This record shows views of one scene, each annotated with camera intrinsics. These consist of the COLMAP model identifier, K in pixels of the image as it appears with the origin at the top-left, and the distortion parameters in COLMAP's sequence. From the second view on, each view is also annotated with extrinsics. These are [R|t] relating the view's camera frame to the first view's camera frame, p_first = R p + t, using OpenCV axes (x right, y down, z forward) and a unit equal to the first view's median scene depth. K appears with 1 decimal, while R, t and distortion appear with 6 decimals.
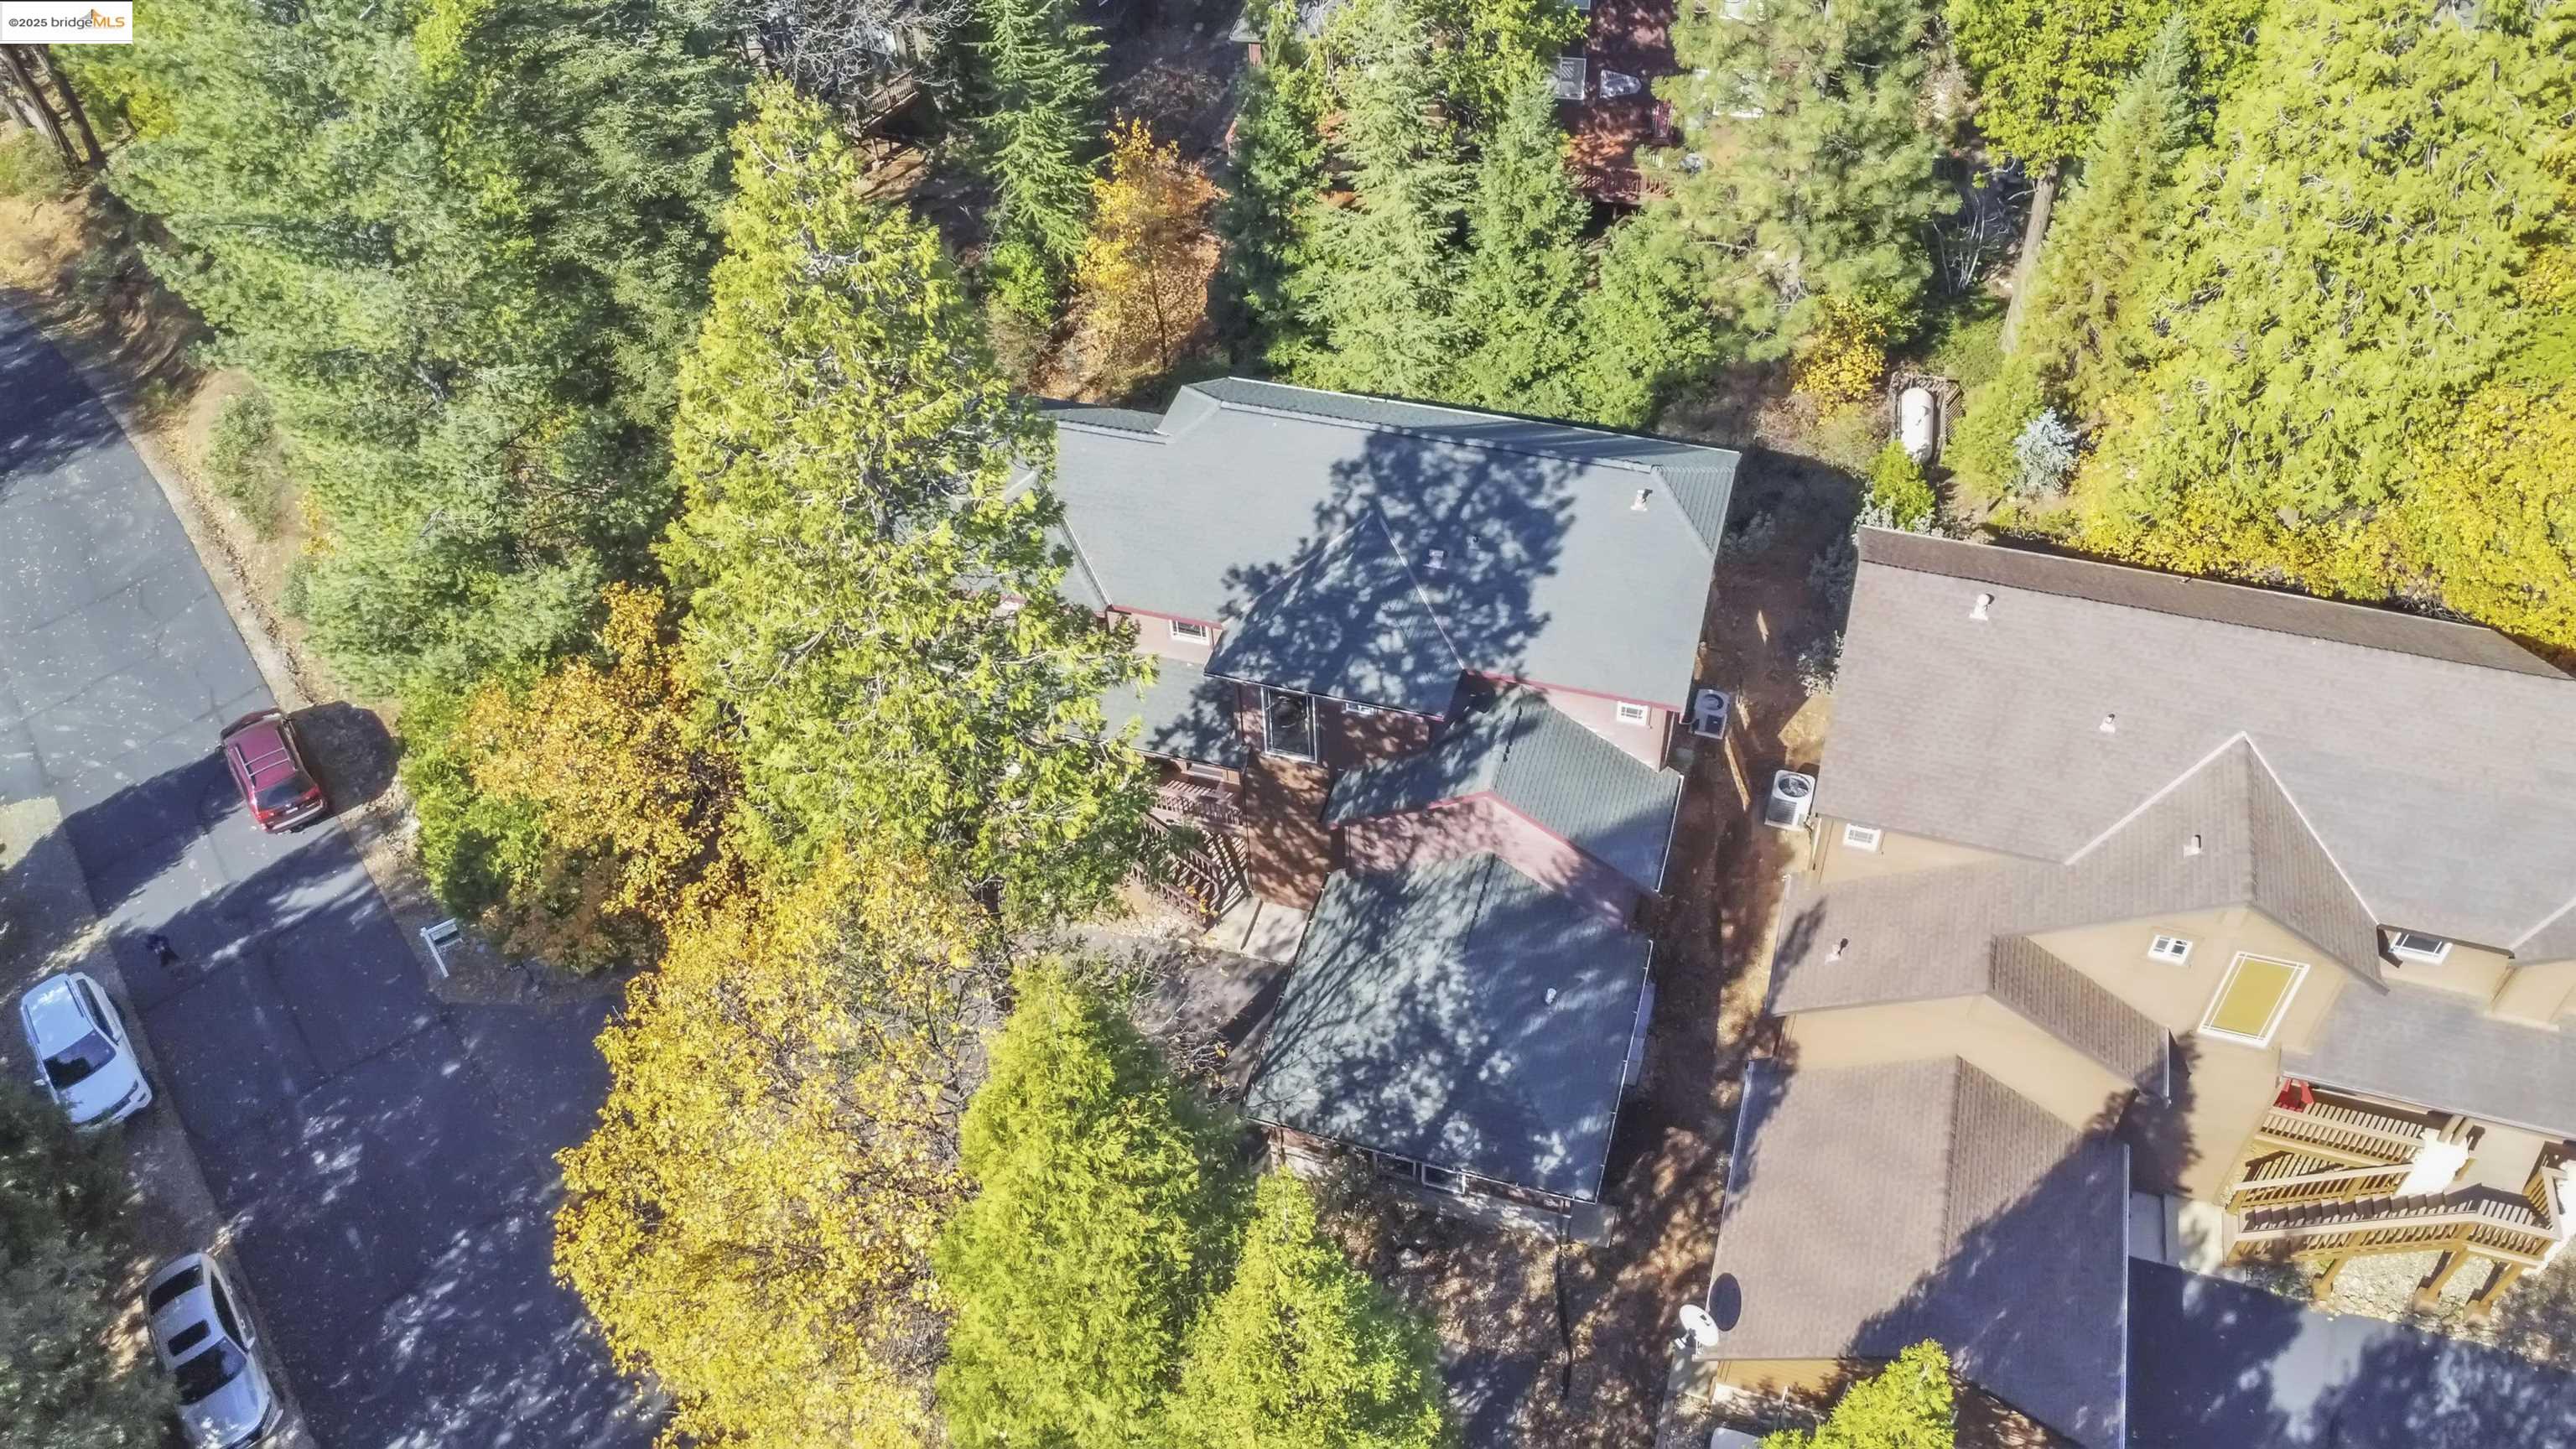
lens RADIAL K [[1830.0, 0, 1312.0], [0, 1830.0, 729.0], [0, 0, 1]] dist [-0.003438, -0.000197]
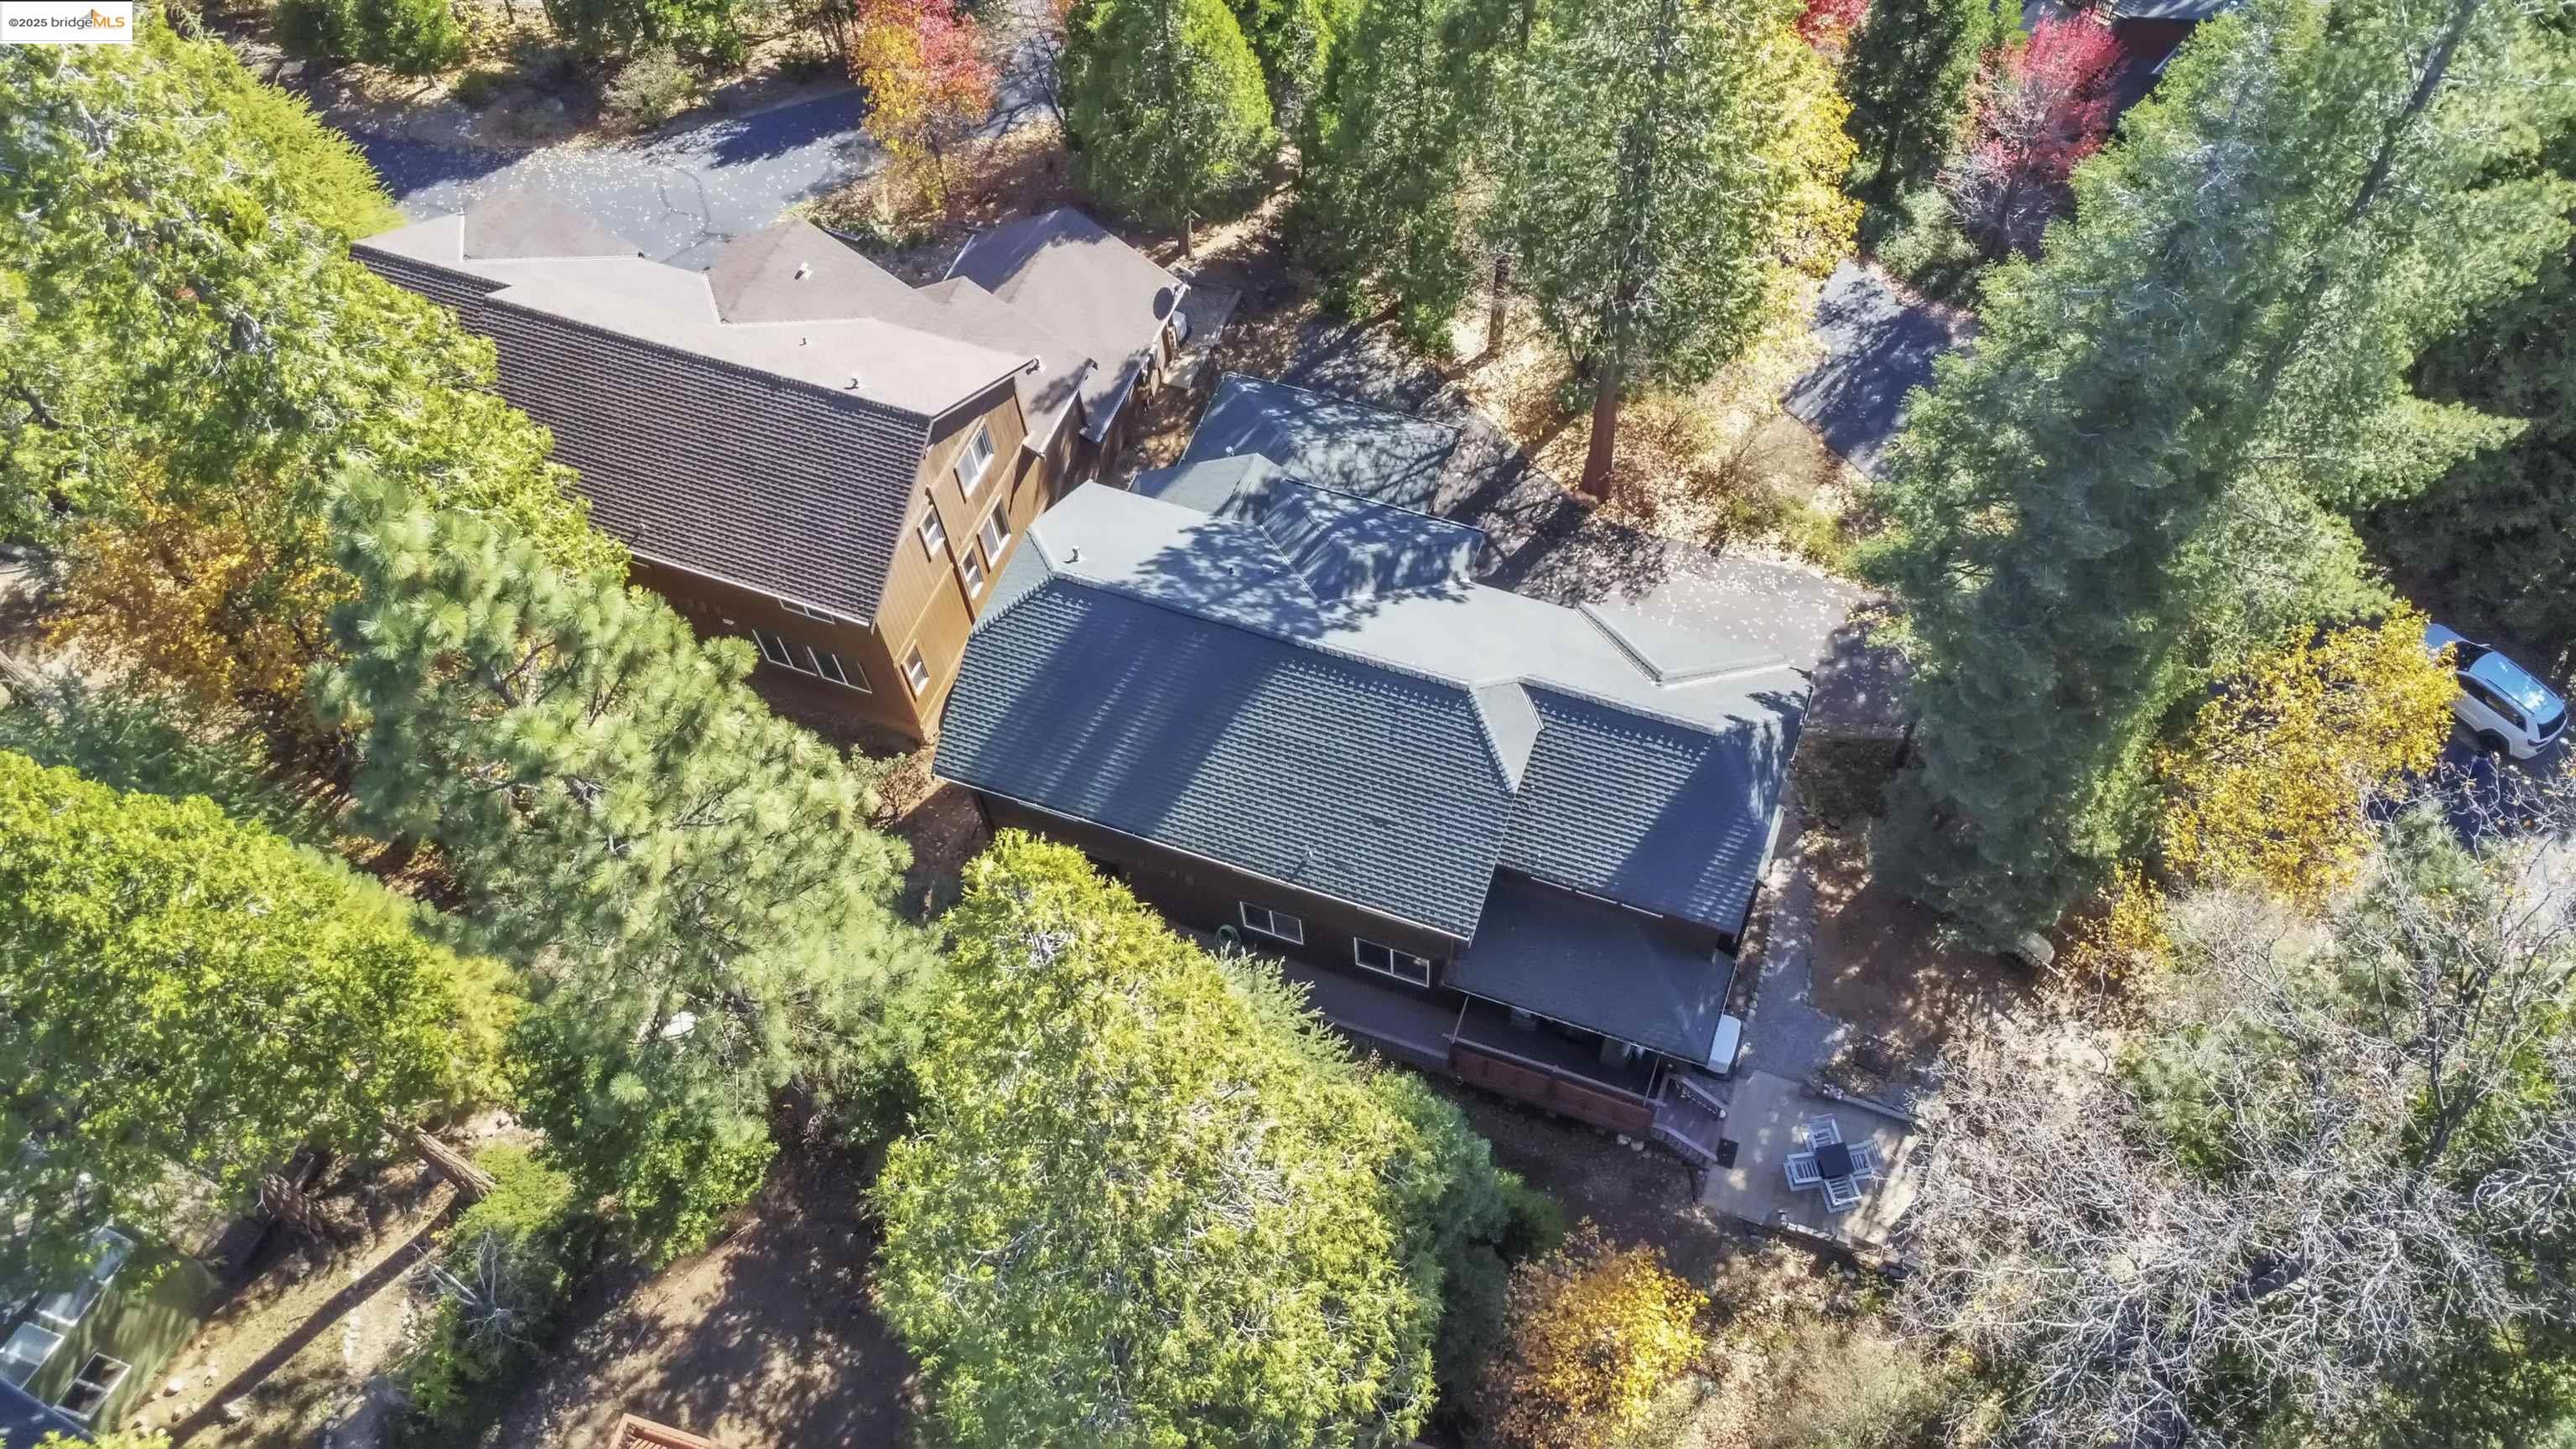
lens RADIAL K [[1876.0, 0, 1273.9], [0, 1876.0, 721.0], [0, 0, 1]] dist [-0.009737, -0.007154]
pose [[-0.992962, -0.010263, 0.117985, -0.066091], [0.117027, -0.237915, 0.964210, -1.189872], [0.018175, 0.971232, 0.237441, 0.828373]]
